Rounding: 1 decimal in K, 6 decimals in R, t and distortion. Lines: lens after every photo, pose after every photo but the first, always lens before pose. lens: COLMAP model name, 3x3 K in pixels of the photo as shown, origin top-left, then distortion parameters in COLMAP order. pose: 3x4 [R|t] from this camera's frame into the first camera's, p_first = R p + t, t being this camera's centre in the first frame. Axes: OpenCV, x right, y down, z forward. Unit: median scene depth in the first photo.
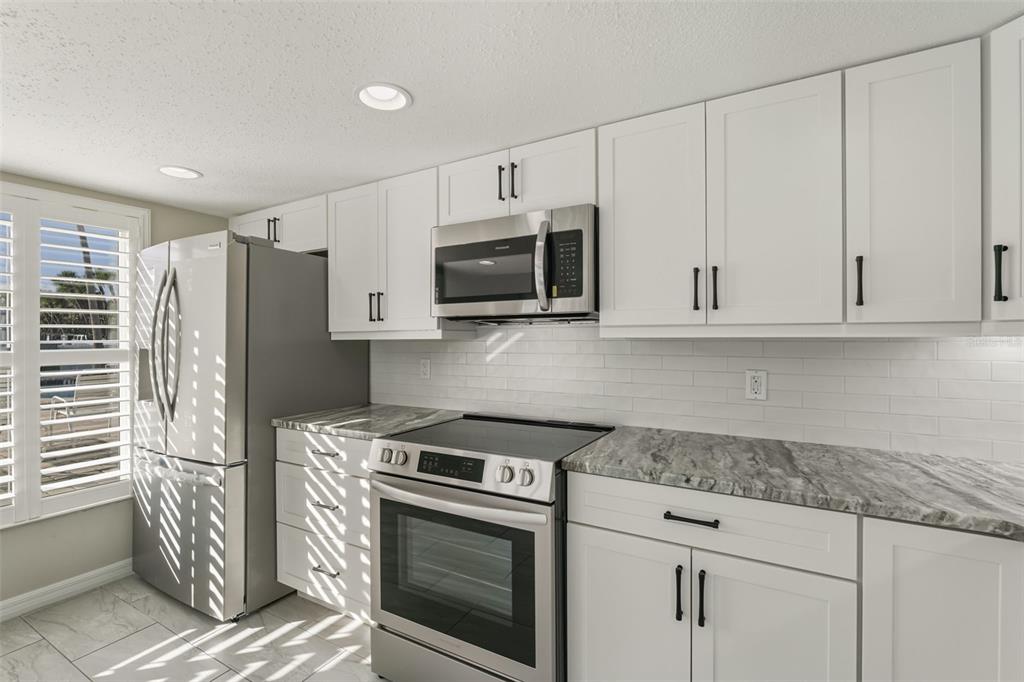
lens RADIAL K [[464.7, 0, 513.0], [0, 464.7, 338.4], [0, 0, 1]] dist [-0.003939, -0.000088]
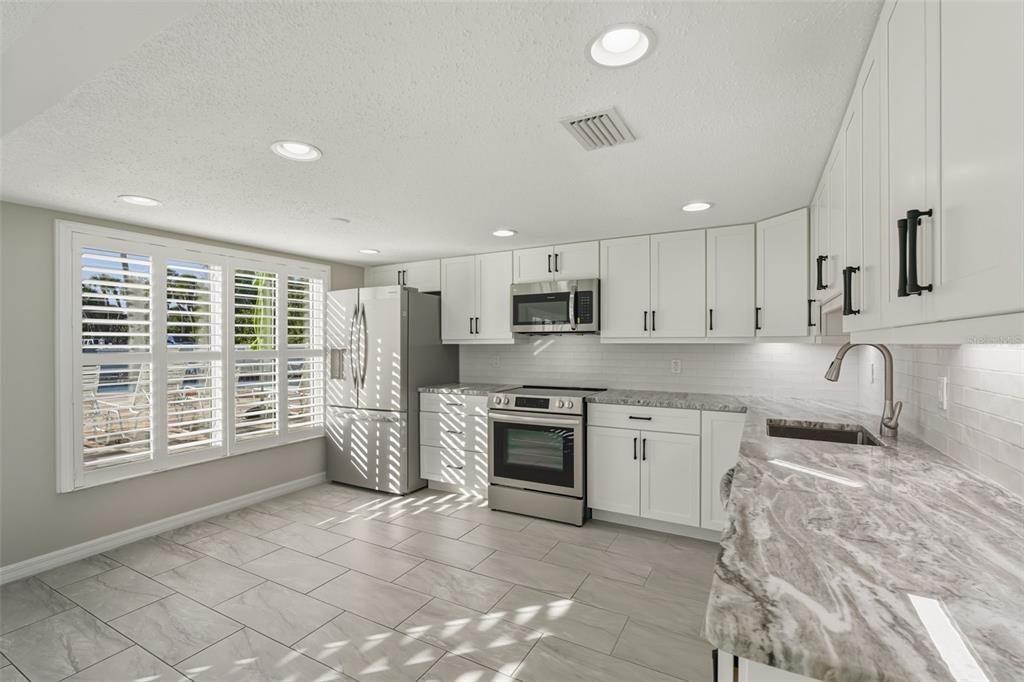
lens RADIAL K [[459.6, 0, 511.0], [0, 459.6, 343.6], [0, 0, 1]] dist [-0.006257, -0.000015]
pose [[0.999714, 0.002356, 0.023784, -0.235125], [-0.002368, 0.999997, 0.000450, 0.000618], [-0.023783, -0.000506, 0.999717, -0.932243]]
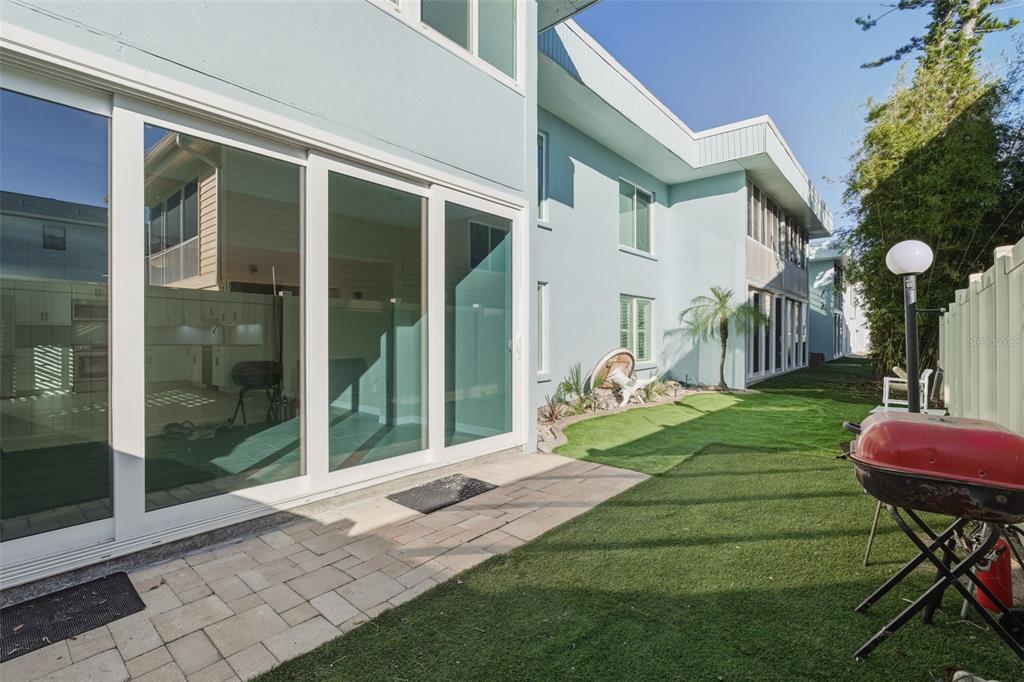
lens RADIAL K [[460.9, 0, 512.0], [0, 460.9, 341.0], [0, 0, 1]] dist [-0.003790, 0.000063]
pose [[0.181804, -0.008782, 0.983296, -3.981932], [0.004356, 0.999958, 0.008125, 0.145871], [-0.983325, 0.002806, 0.181835, -4.167302]]
